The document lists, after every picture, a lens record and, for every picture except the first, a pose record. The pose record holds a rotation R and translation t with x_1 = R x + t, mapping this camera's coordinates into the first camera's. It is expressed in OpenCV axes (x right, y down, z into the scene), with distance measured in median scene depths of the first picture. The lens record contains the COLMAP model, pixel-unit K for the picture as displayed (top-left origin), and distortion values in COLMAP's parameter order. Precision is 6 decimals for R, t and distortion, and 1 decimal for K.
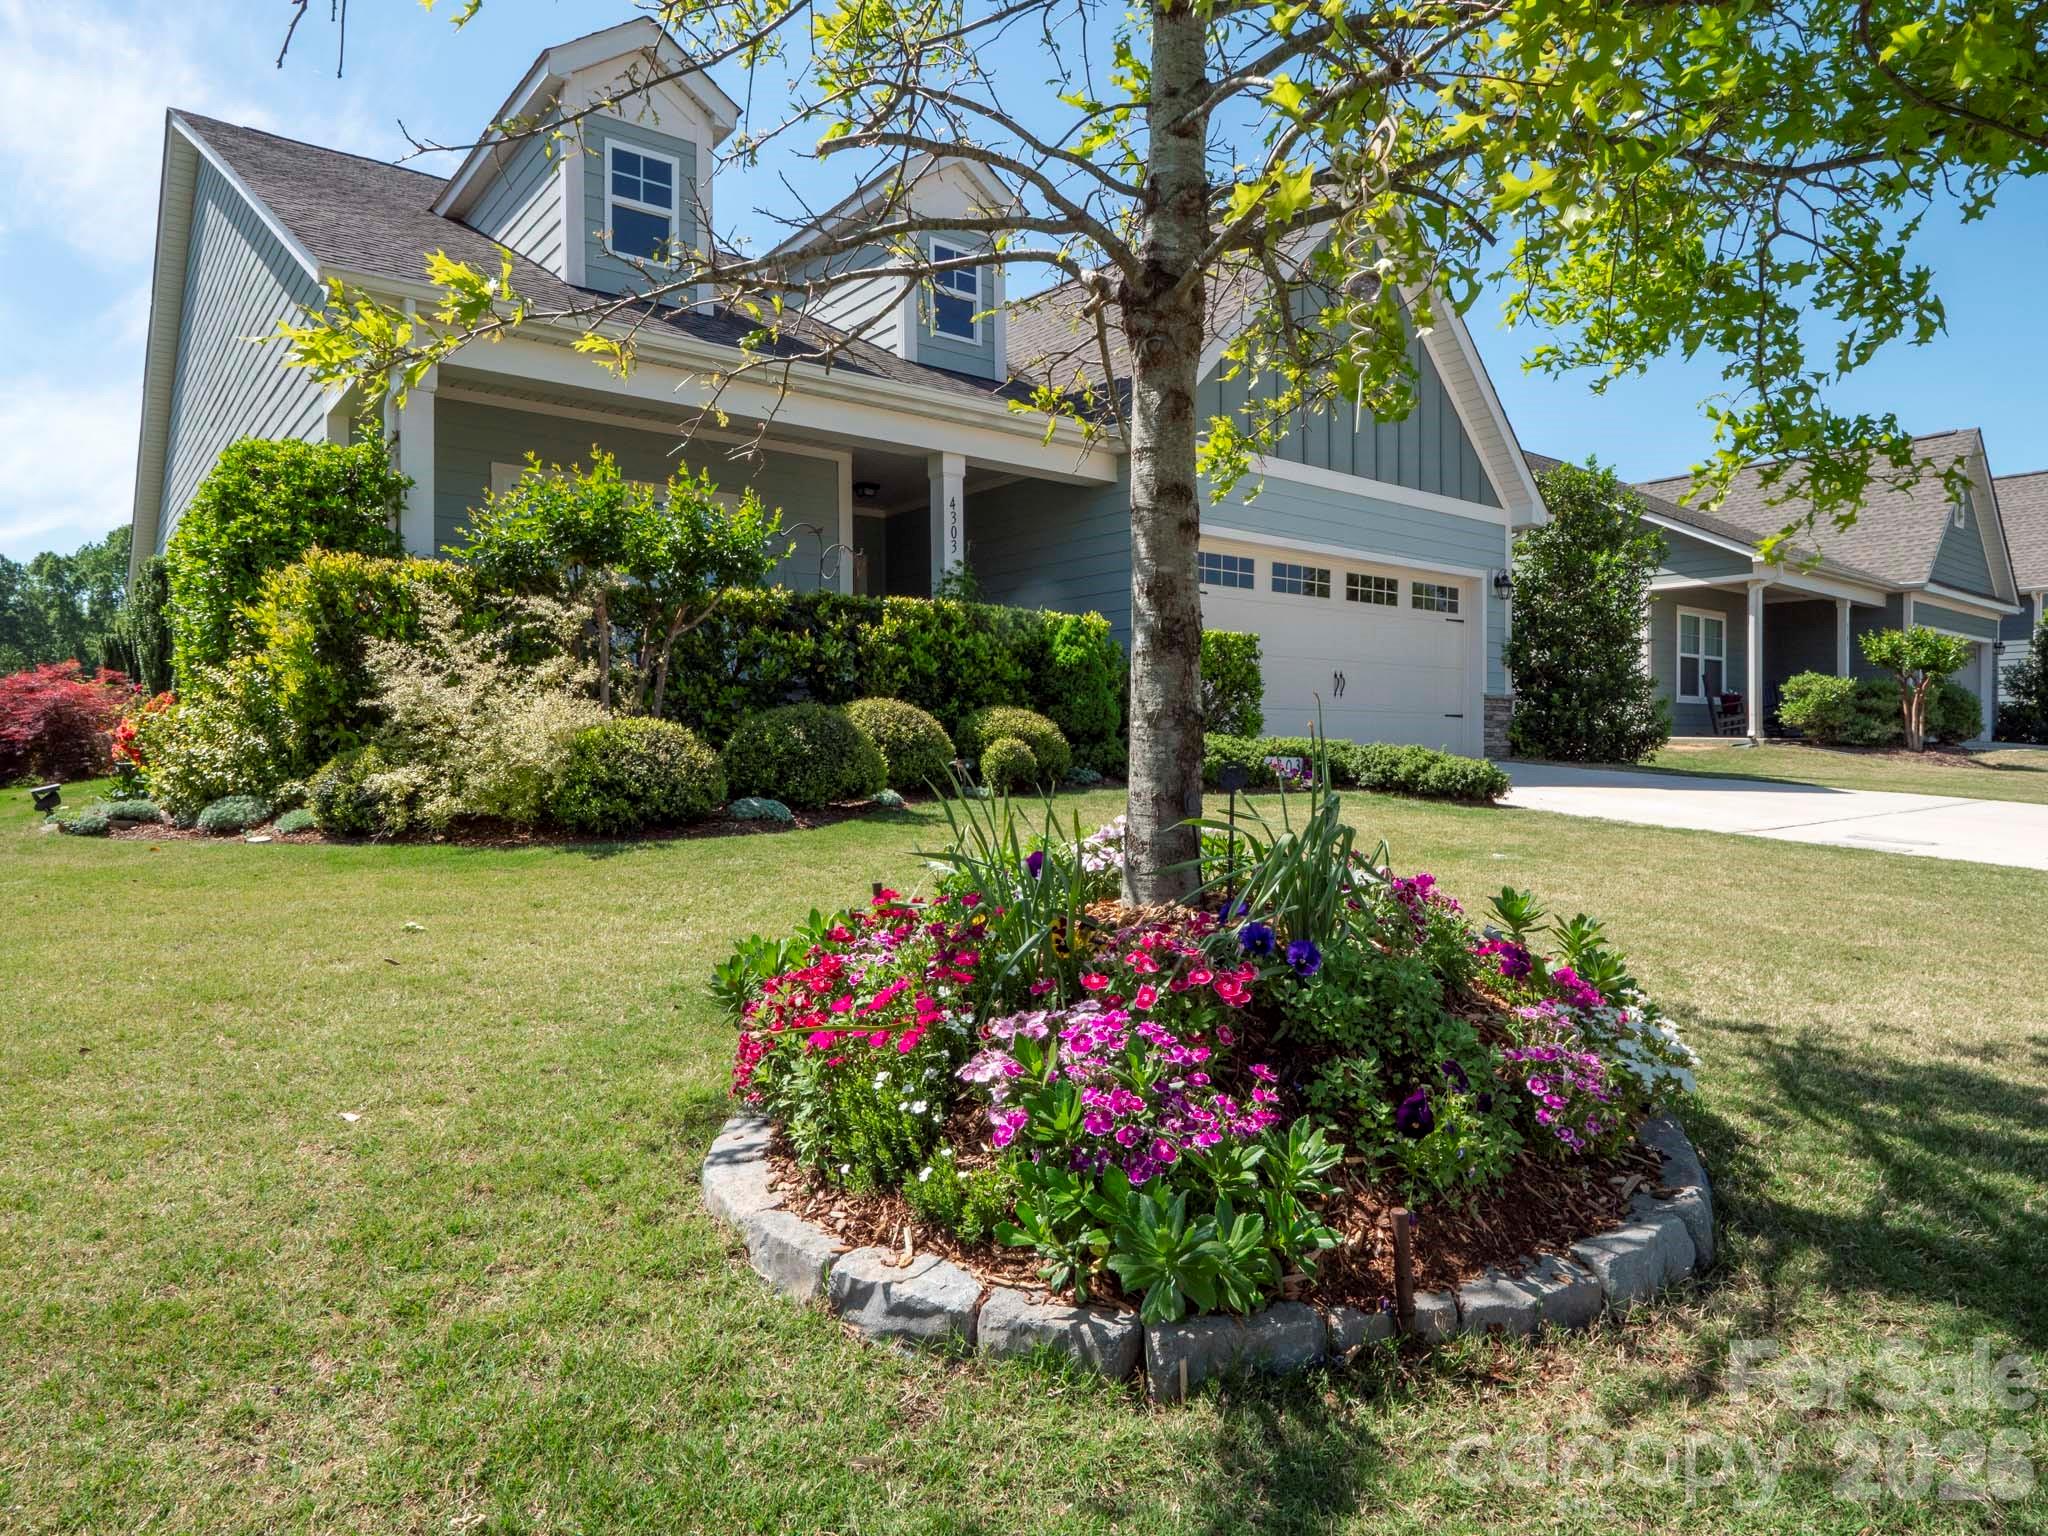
lens RADIAL K [[1214.1, 0, 1024.0], [0, 1214.1, 768.0], [0, 0, 1]] dist [-0.021783, -0.000083]
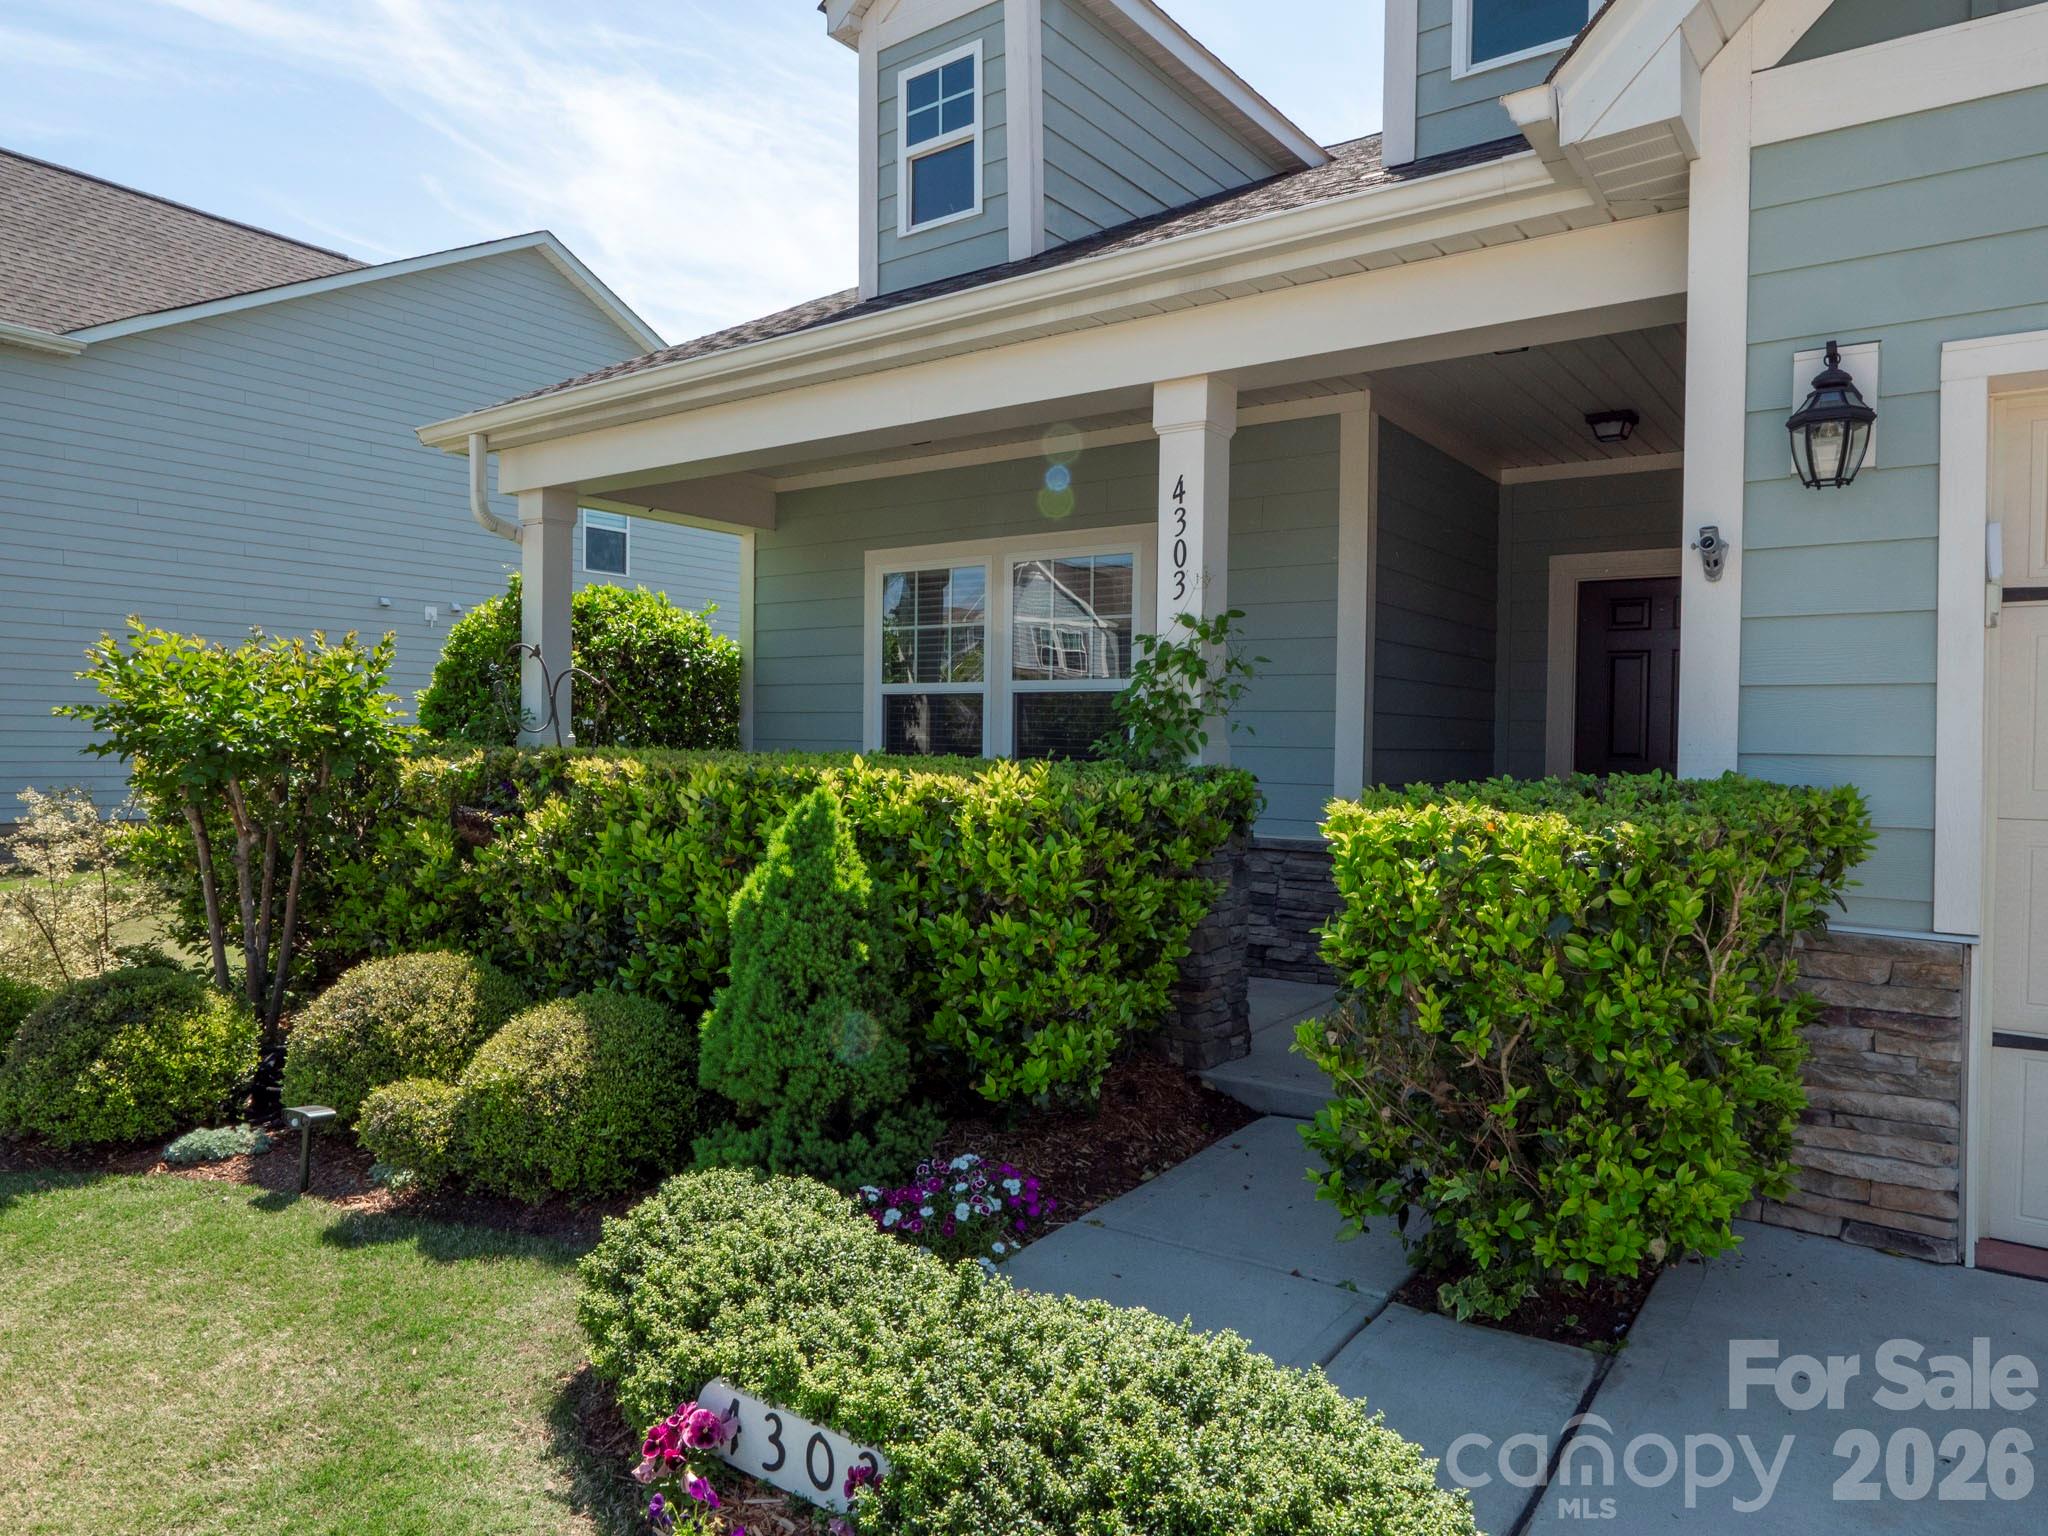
lens RADIAL K [[1334.4, 0, 1024.0], [0, 1334.4, 768.0], [0, 0, 1]] dist [-0.004081, -0.000914]
pose [[0.264183, 0.028965, -0.964038, 0.317329], [-0.031649, 0.999271, 0.021350, -0.095307], [0.963953, 0.024871, 0.264907, 0.627204]]
